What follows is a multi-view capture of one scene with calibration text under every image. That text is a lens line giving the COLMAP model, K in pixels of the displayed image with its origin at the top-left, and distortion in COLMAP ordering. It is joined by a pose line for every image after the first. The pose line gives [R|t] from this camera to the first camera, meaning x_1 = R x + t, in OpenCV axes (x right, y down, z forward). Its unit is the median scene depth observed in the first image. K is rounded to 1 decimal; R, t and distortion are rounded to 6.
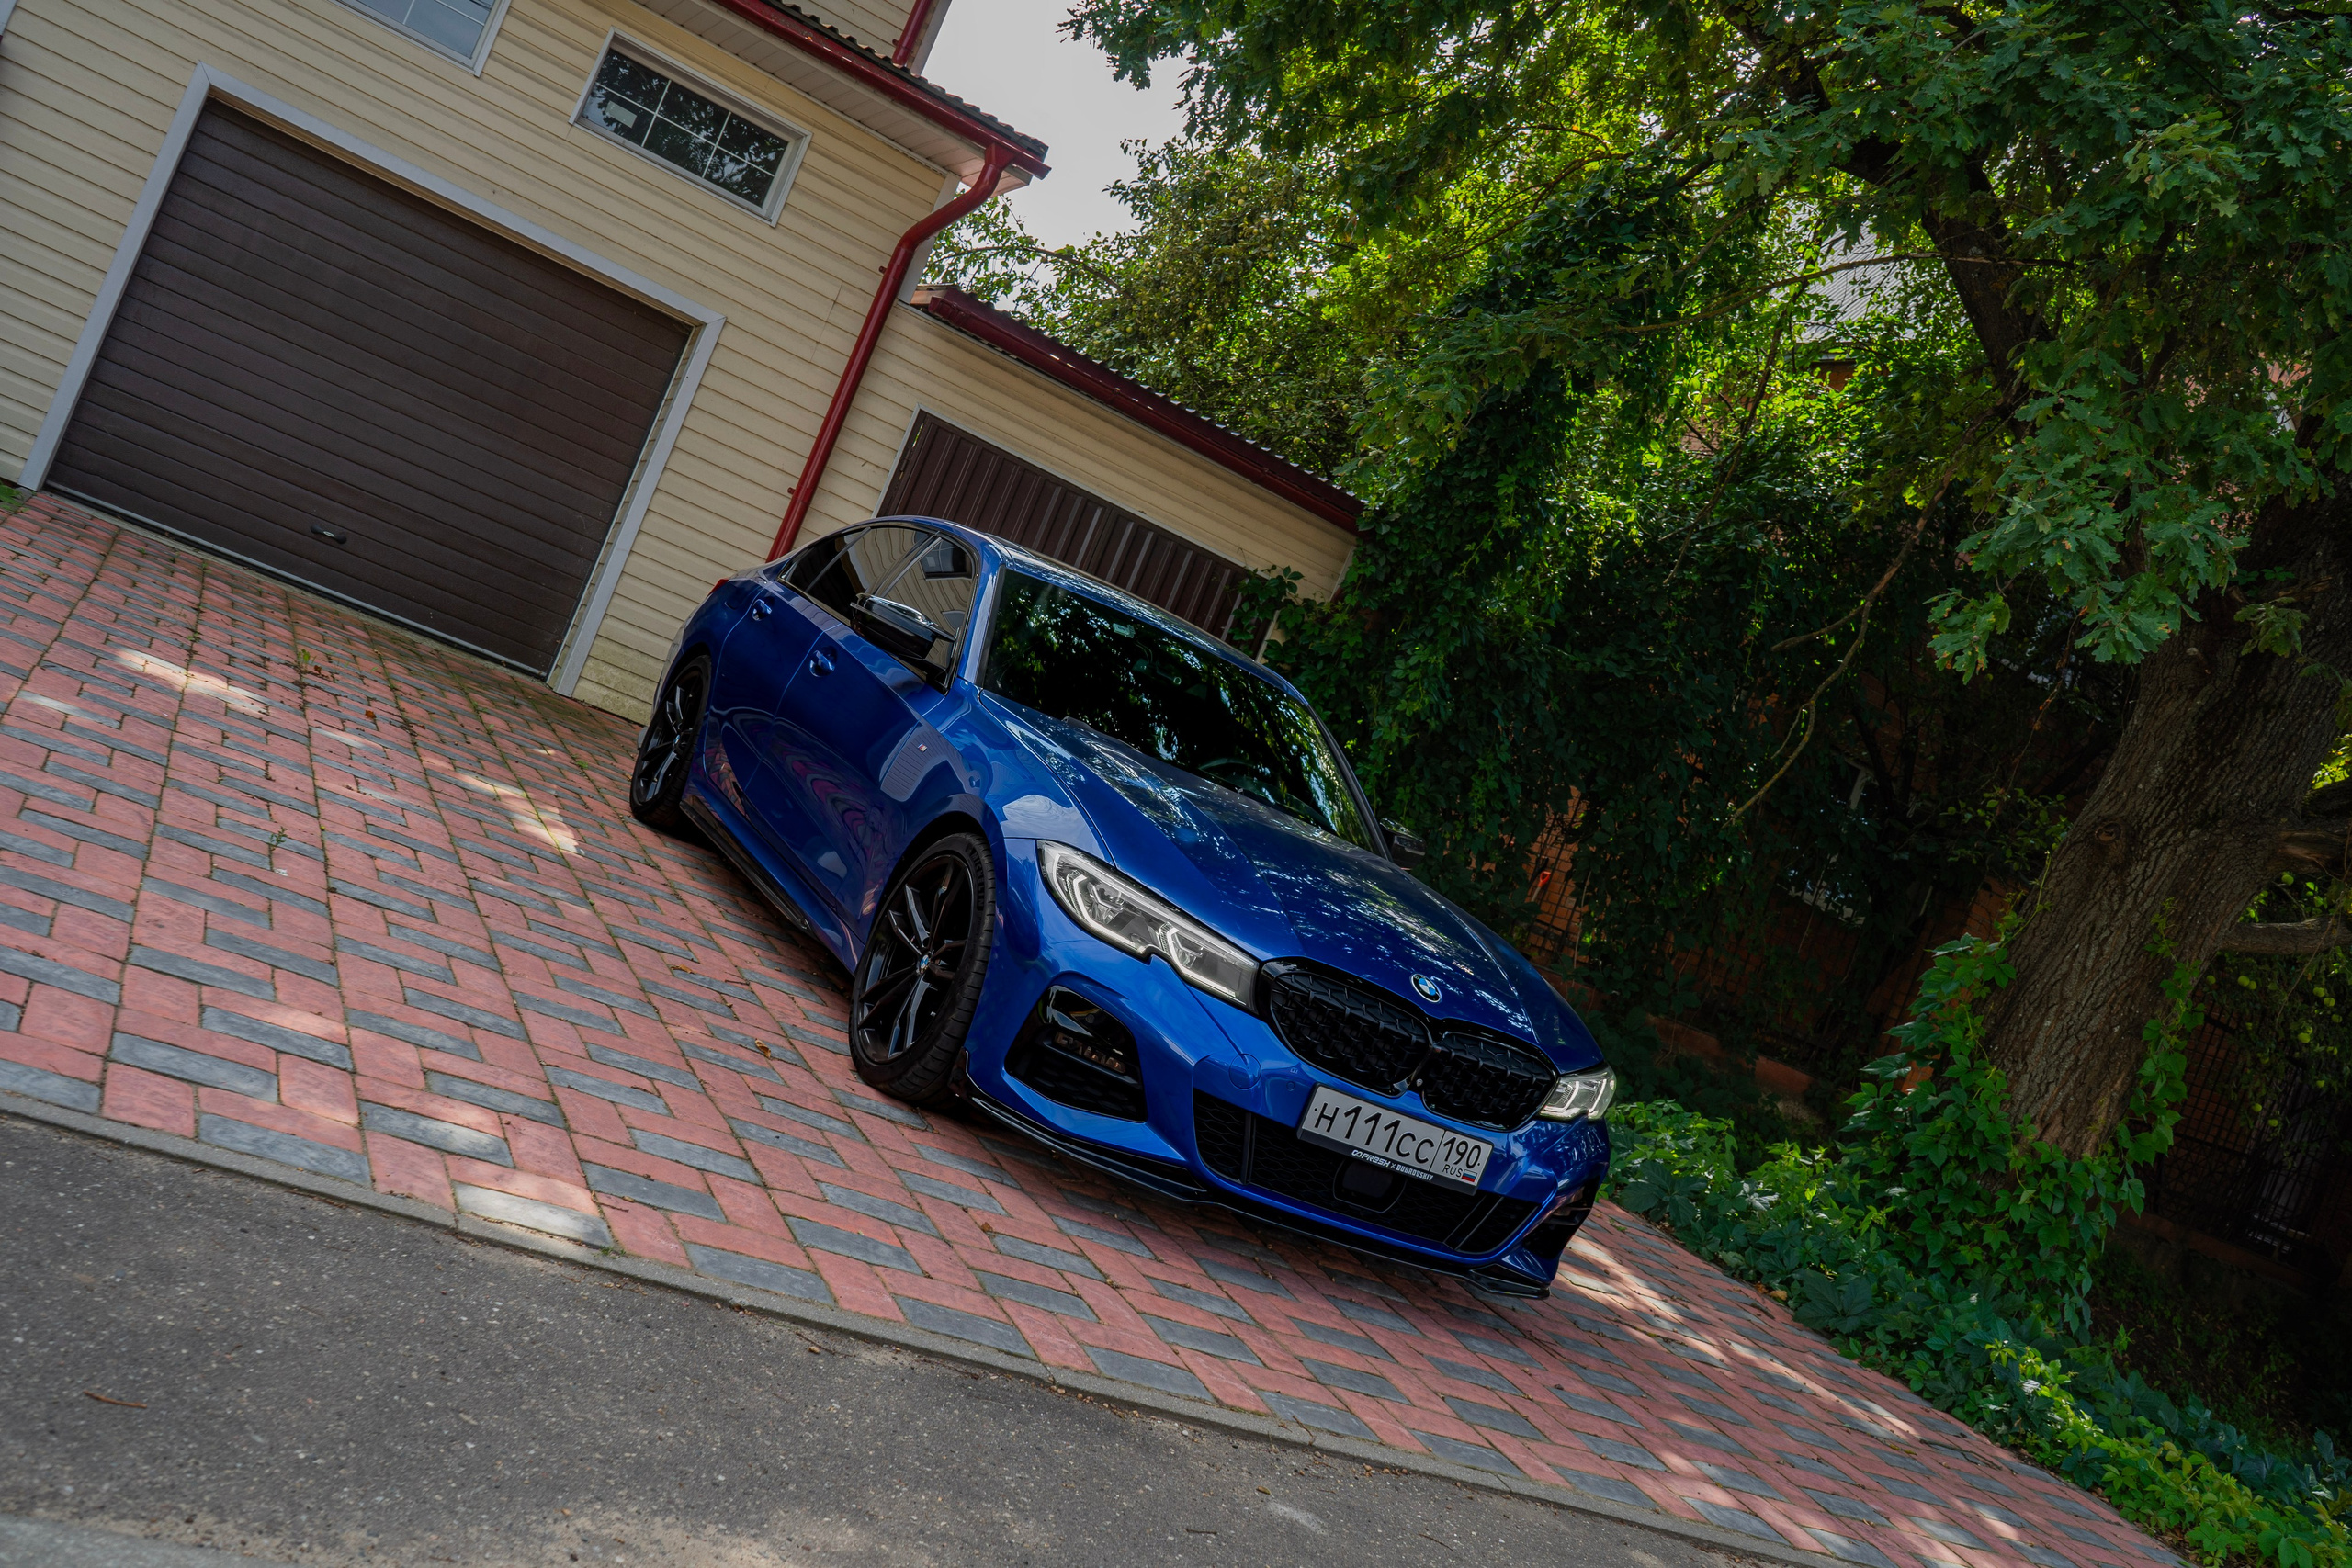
lens RADIAL K [[2046.3, 0, 1176.0], [0, 2046.3, 784.0], [0, 0, 1]] dist [-0.083004, 0.075639]
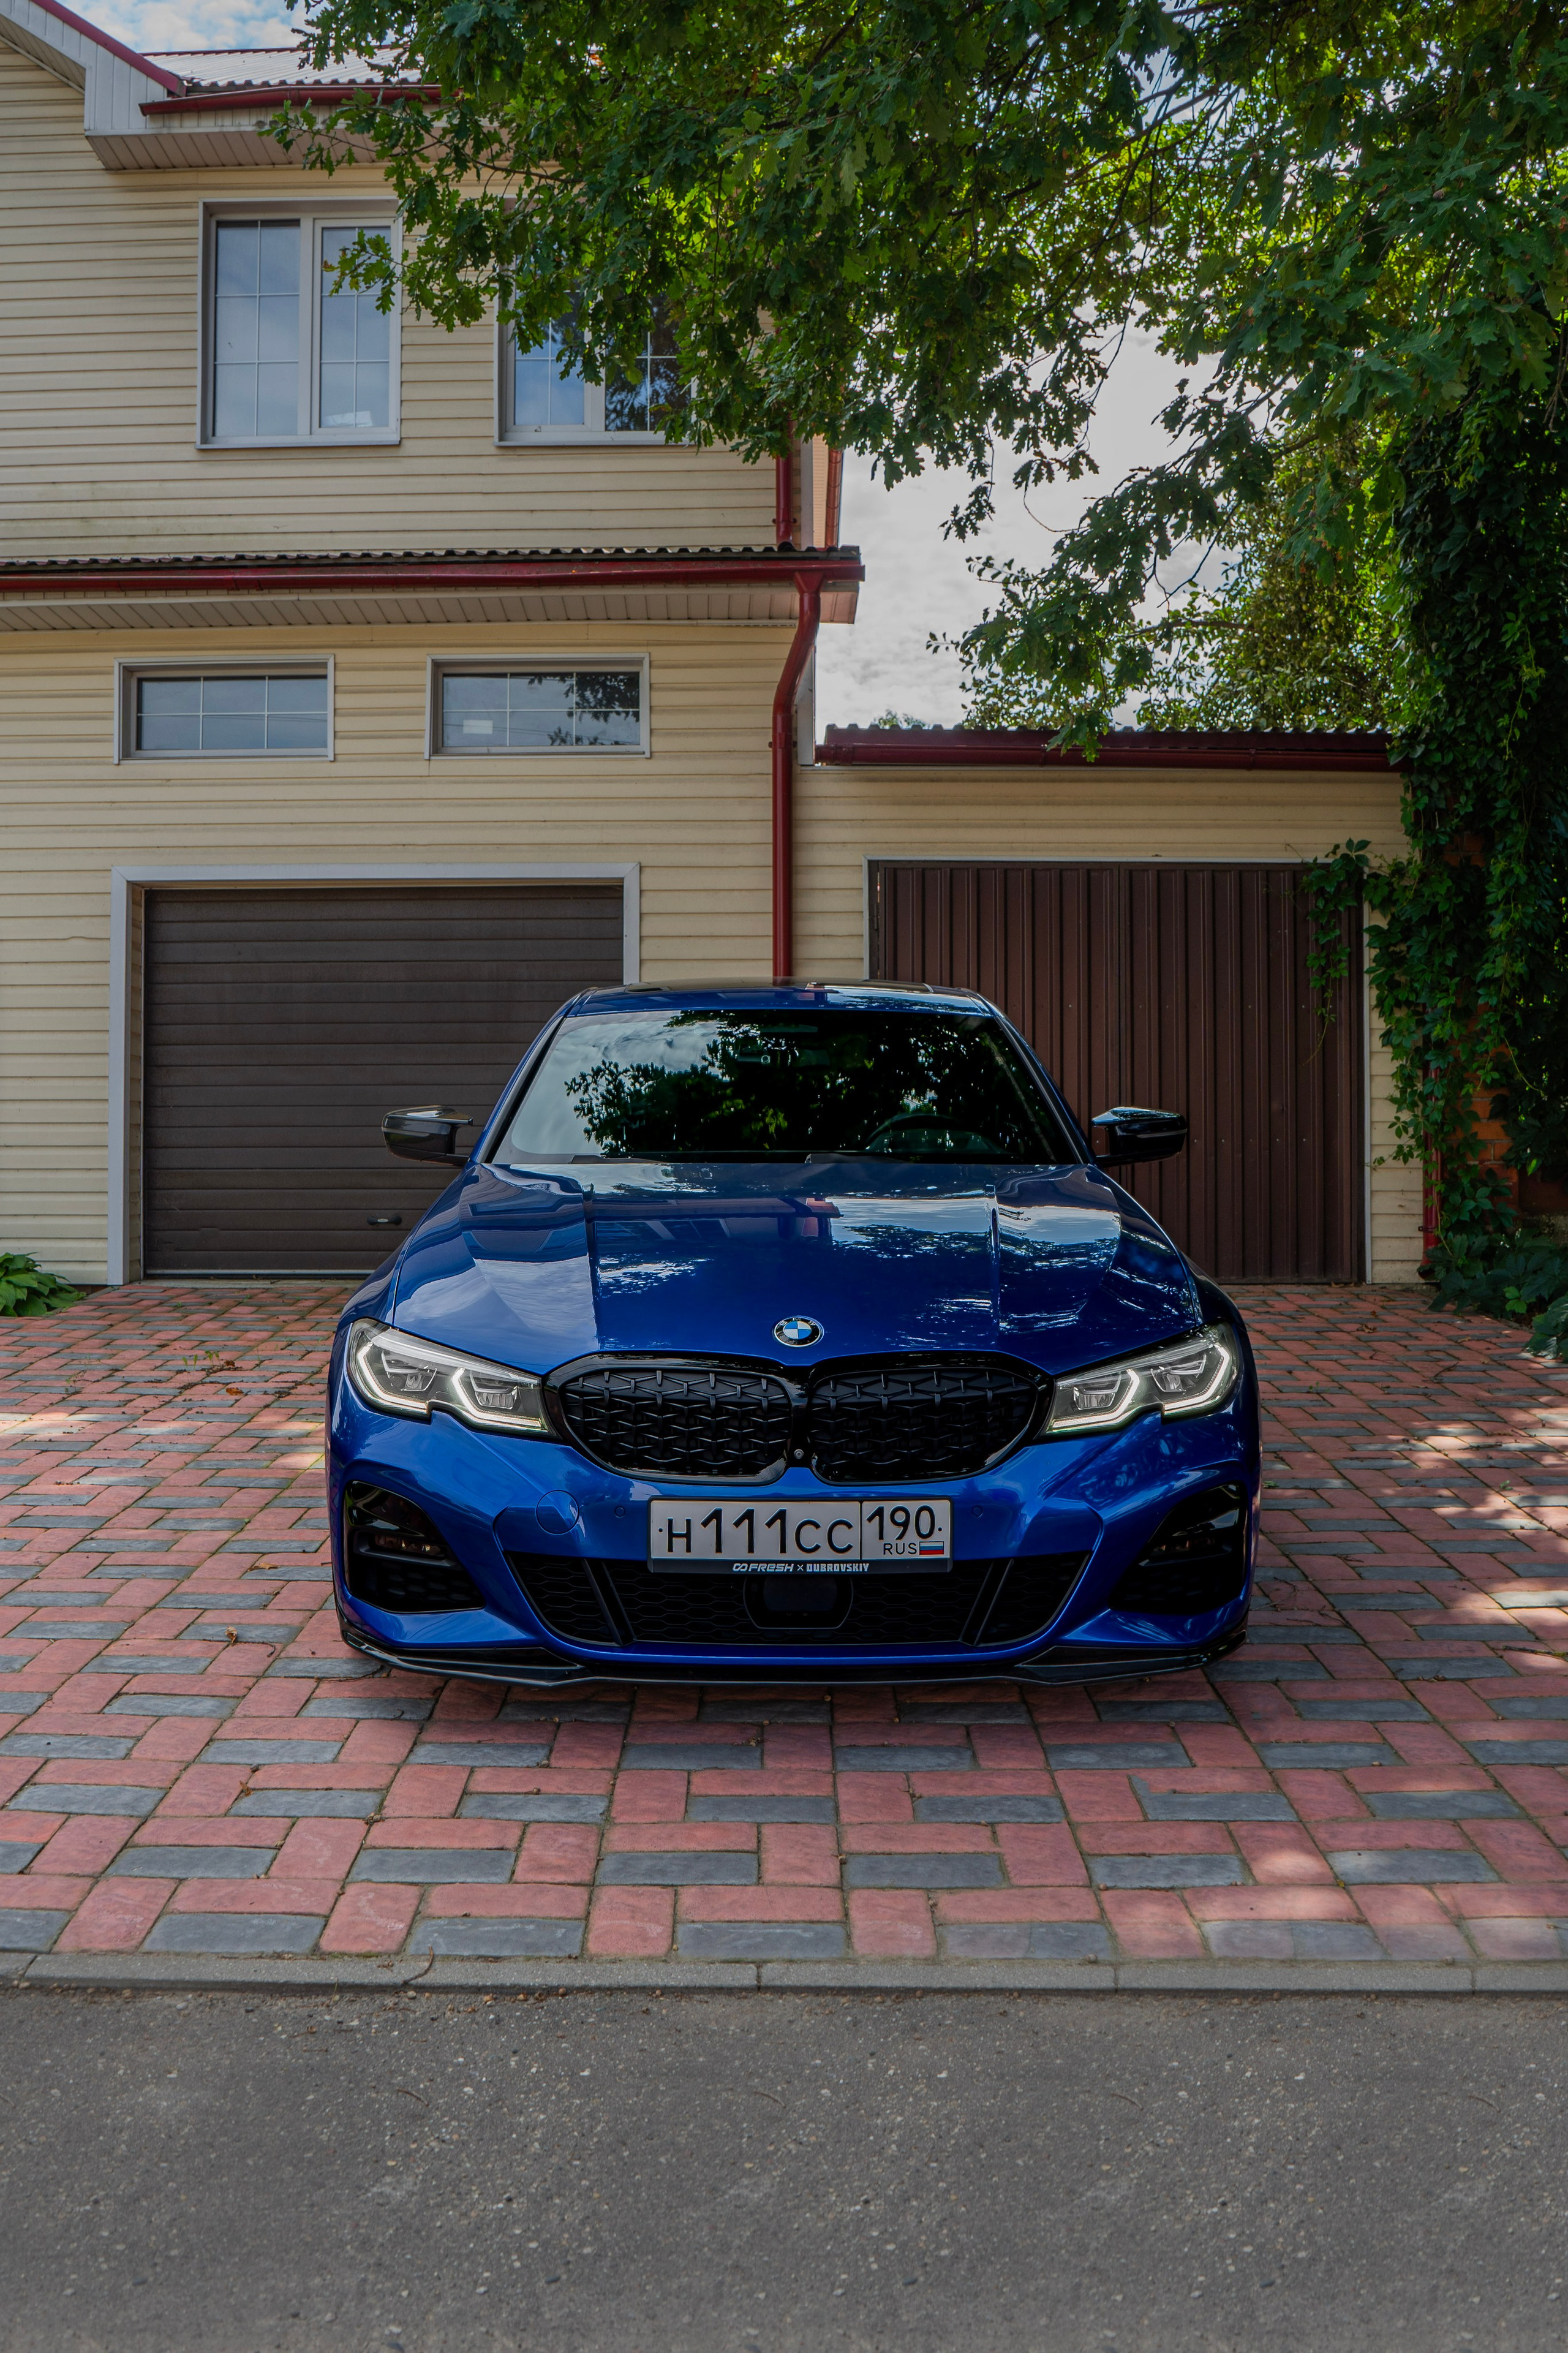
lens RADIAL K [[2126.8, 0, 744.1], [0, 2126.8, 1126.8], [0, 0, 1]] dist [-0.123914, 0.108429]
pose [[0.812727, -0.378378, -0.443062, 0.492127], [0.342512, 0.925434, -0.162043, 0.151581], [0.471338, -0.020057, 0.881725, 0.284016]]
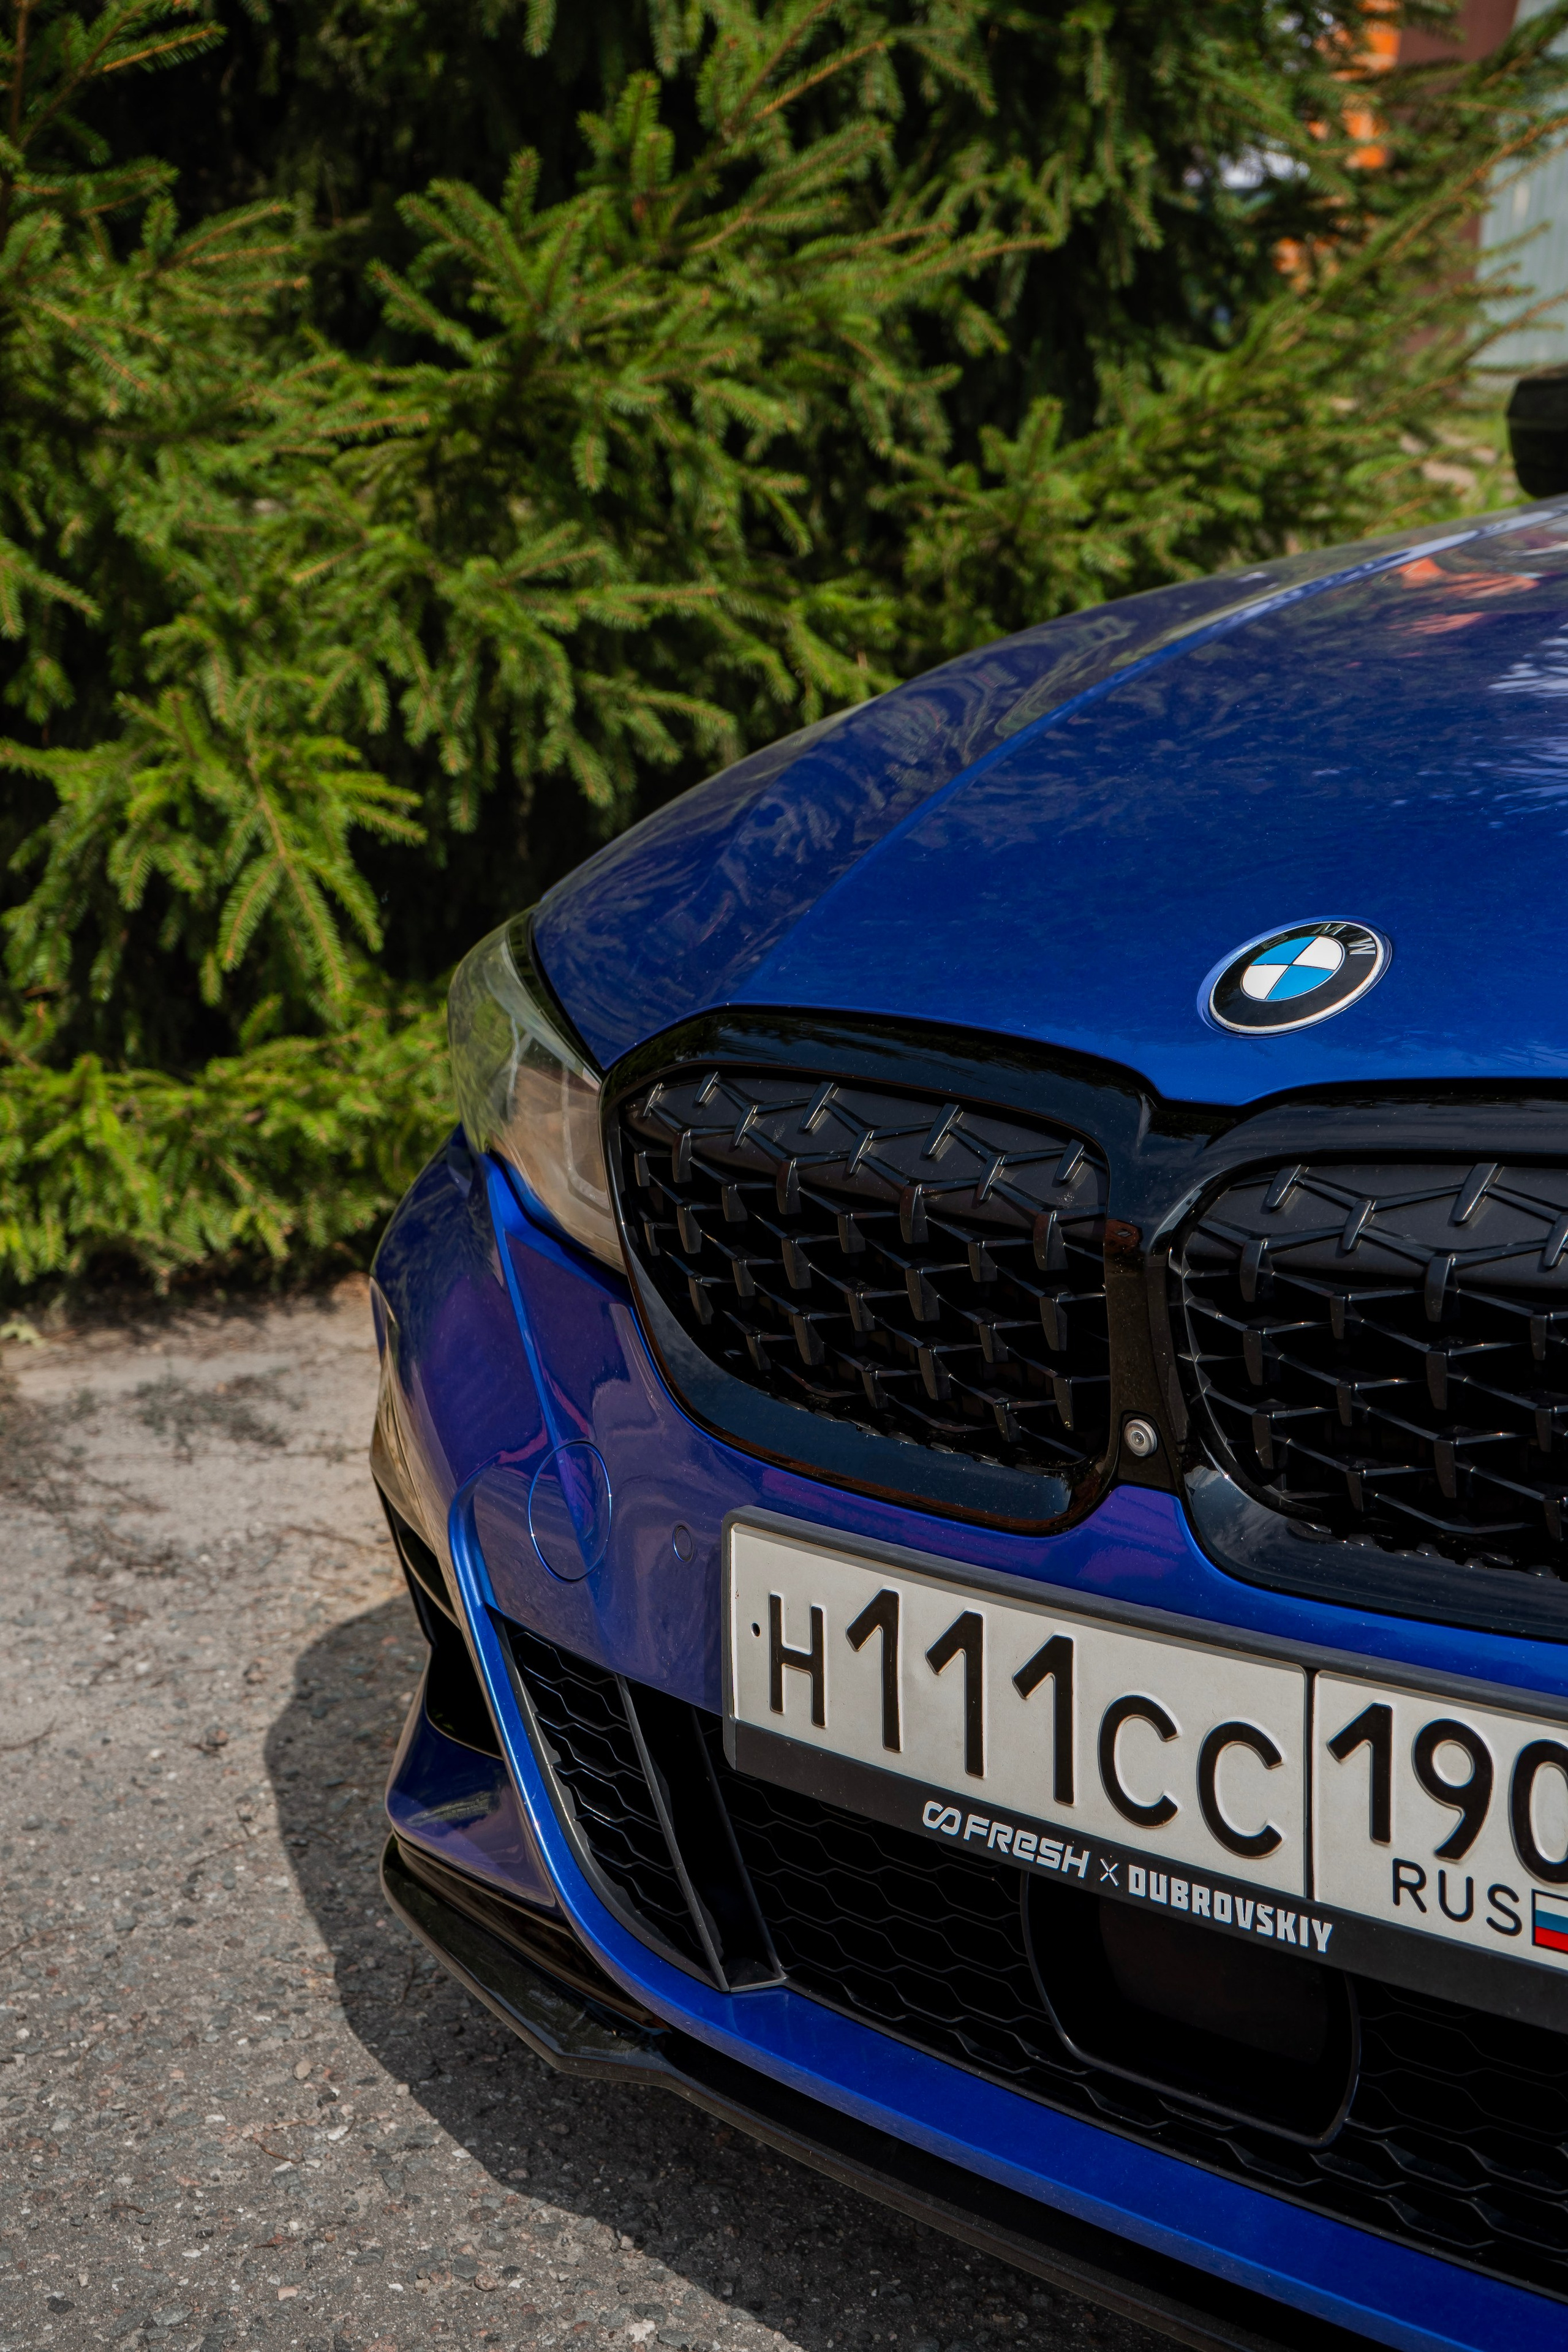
lens RADIAL K [[3614.9, 0, 783.3], [0, 3614.9, 1175.5], [0, 0, 1]] dist [0.001734, 2.880654]
pose [[0.263569, -0.240710, -0.934125, 0.436086], [0.146325, 0.967137, -0.207930, 0.185848], [0.953478, -0.081882, 0.290130, 0.849735]]
